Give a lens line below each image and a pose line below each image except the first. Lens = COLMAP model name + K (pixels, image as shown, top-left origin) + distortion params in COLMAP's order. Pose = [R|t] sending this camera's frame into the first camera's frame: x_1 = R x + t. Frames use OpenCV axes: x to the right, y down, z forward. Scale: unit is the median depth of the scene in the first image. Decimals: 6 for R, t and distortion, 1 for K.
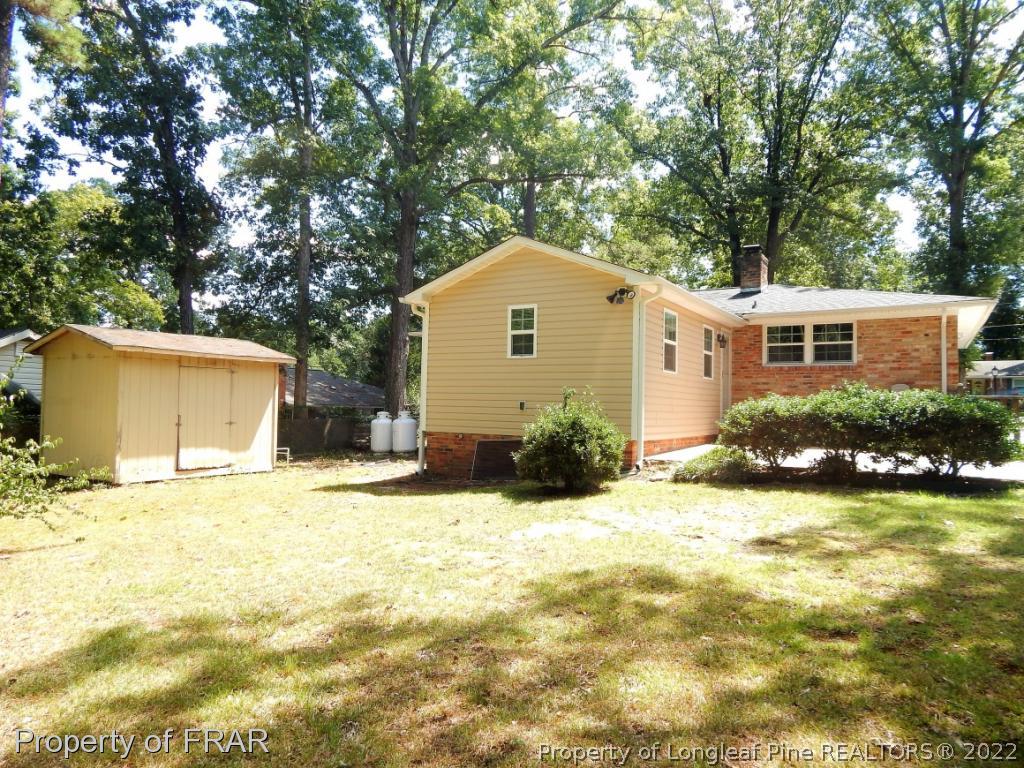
lens RADIAL K [[668.9, 0, 509.9], [0, 668.9, 378.9], [0, 0, 1]] dist [-0.004992, -0.003424]
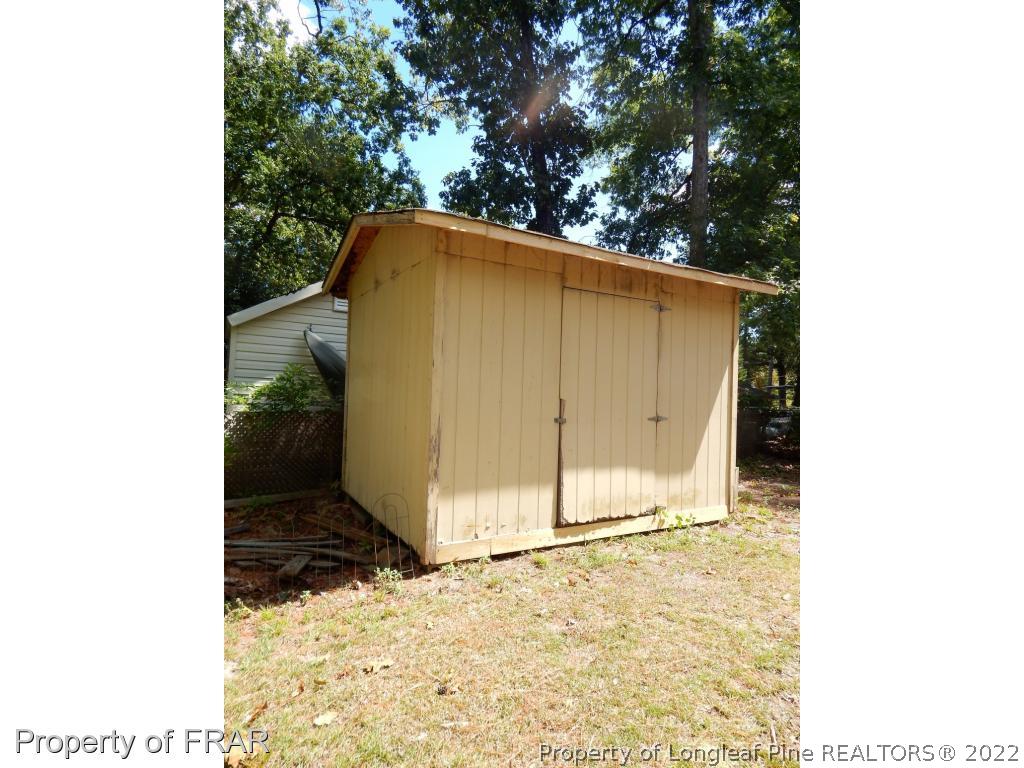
lens RADIAL K [[668.9, 0, 509.9], [0, 668.9, 378.9], [0, 0, 1]] dist [-0.004992, -0.003424]
pose [[0.881005, 0.007162, -0.473053, -0.291802], [0.000705, 0.999864, 0.016452, 0.030920], [0.473107, -0.014827, 0.880880, 0.548984]]
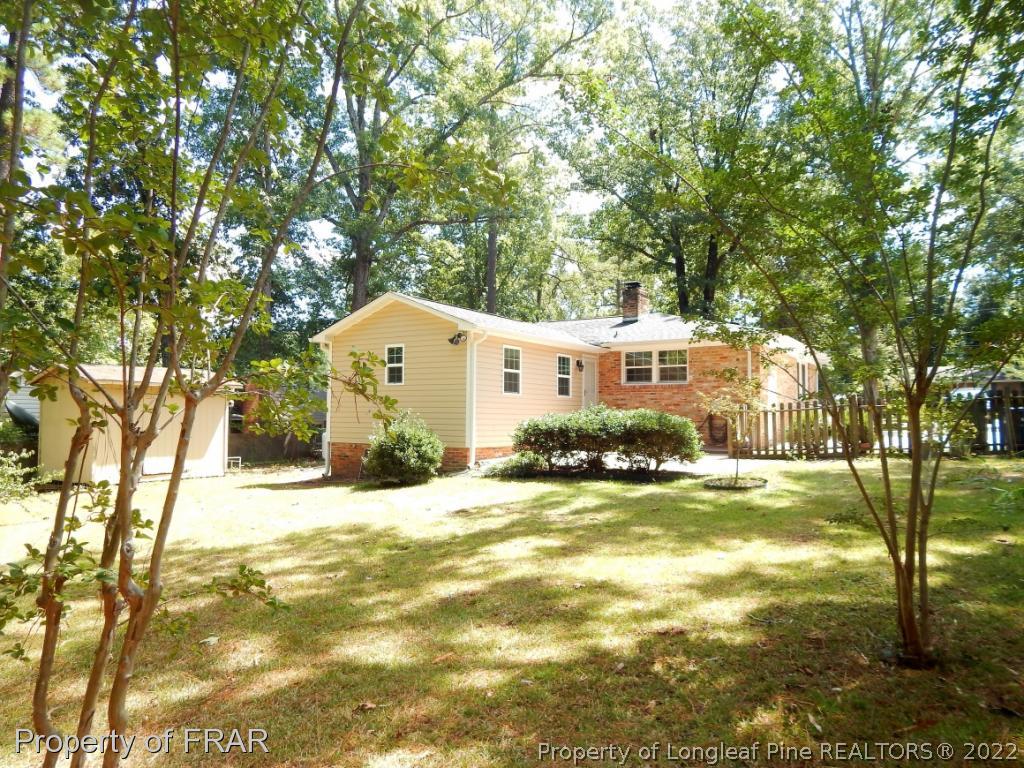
lens RADIAL K [[668.9, 0, 509.9], [0, 668.9, 378.9], [0, 0, 1]] dist [-0.004992, -0.003424]
pose [[0.999389, -0.014876, -0.031639, 0.222246], [0.014485, 0.999816, -0.012558, -0.018792], [0.031820, 0.012092, 0.999420, -0.230626]]
